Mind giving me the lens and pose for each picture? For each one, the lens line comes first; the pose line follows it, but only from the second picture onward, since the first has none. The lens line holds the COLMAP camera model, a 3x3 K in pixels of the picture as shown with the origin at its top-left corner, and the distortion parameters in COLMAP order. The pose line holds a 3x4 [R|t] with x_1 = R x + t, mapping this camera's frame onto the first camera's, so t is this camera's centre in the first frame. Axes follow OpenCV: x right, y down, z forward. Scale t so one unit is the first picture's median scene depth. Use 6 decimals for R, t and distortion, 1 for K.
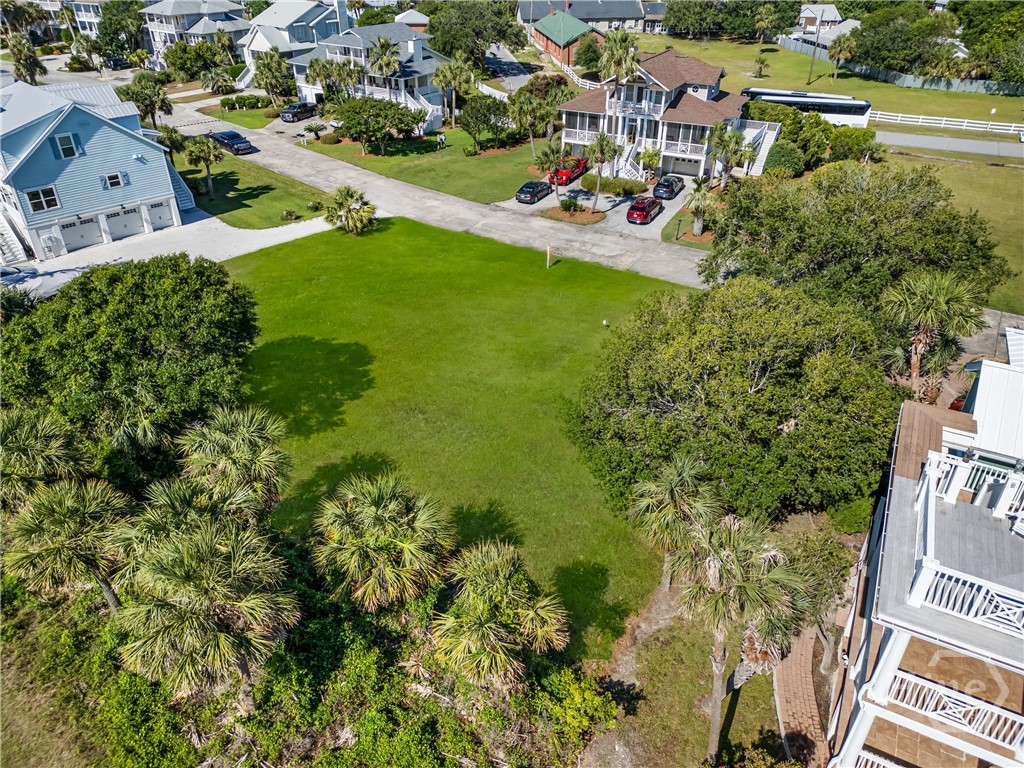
lens RADIAL K [[719.9, 0, 512.0], [0, 719.9, 384.0], [0, 0, 1]] dist [0.061052, -0.049786]
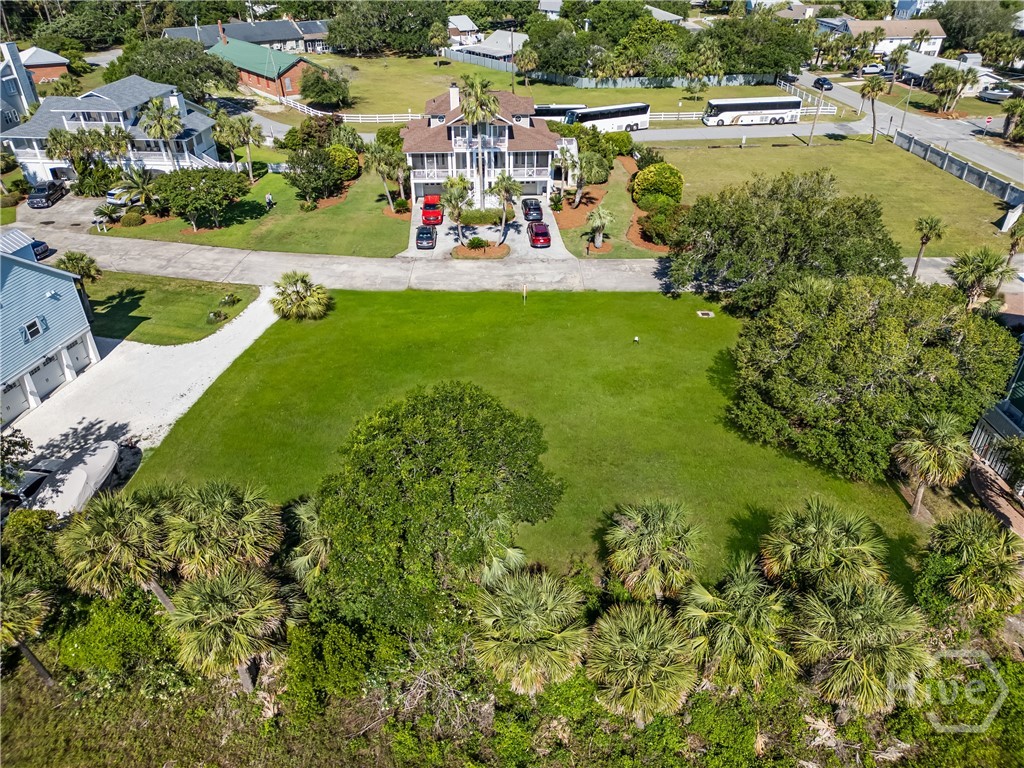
lens RADIAL K [[719.9, 0, 512.0], [0, 719.9, 384.0], [0, 0, 1]] dist [0.061052, -0.049786]
pose [[0.845430, -0.287660, 0.449999, -0.378721], [0.285610, 0.955470, 0.074193, -0.103306], [-0.451303, 0.065800, 0.889942, 0.041679]]
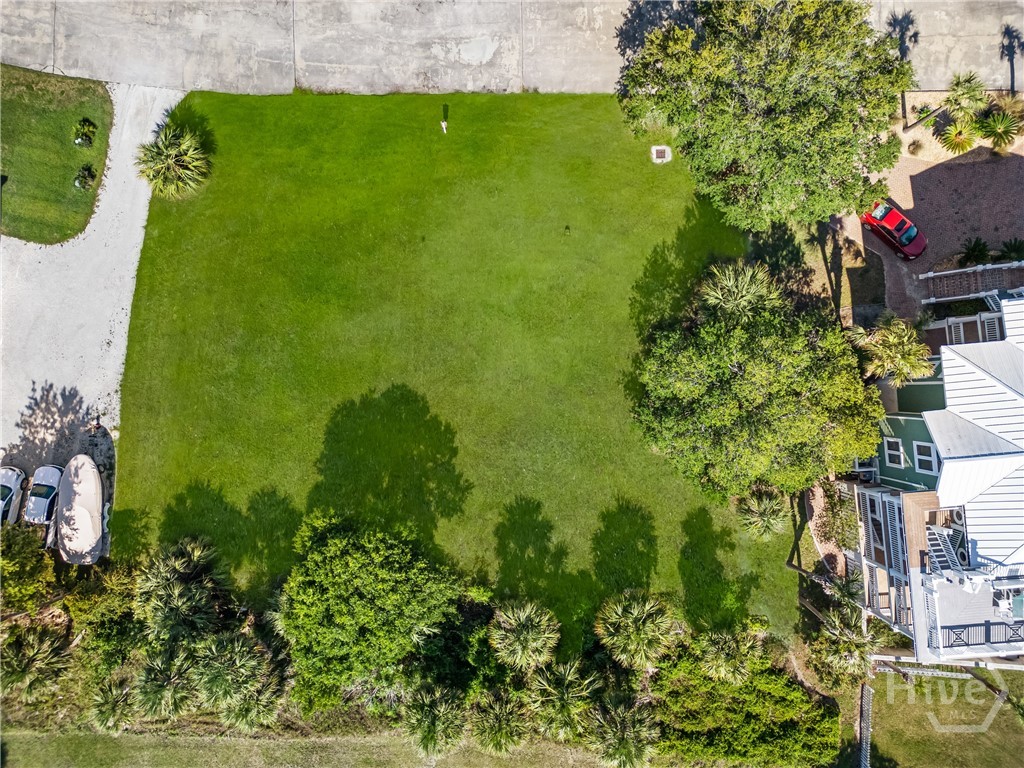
lens RADIAL K [[719.9, 0, 512.0], [0, 719.9, 384.0], [0, 0, 1]] dist [0.061052, -0.049786]
pose [[0.841190, -0.540738, -0.001713, -0.036326], [0.285453, 0.441365, 0.850714, -0.591854], [-0.459257, -0.716100, 0.525627, 0.211137]]
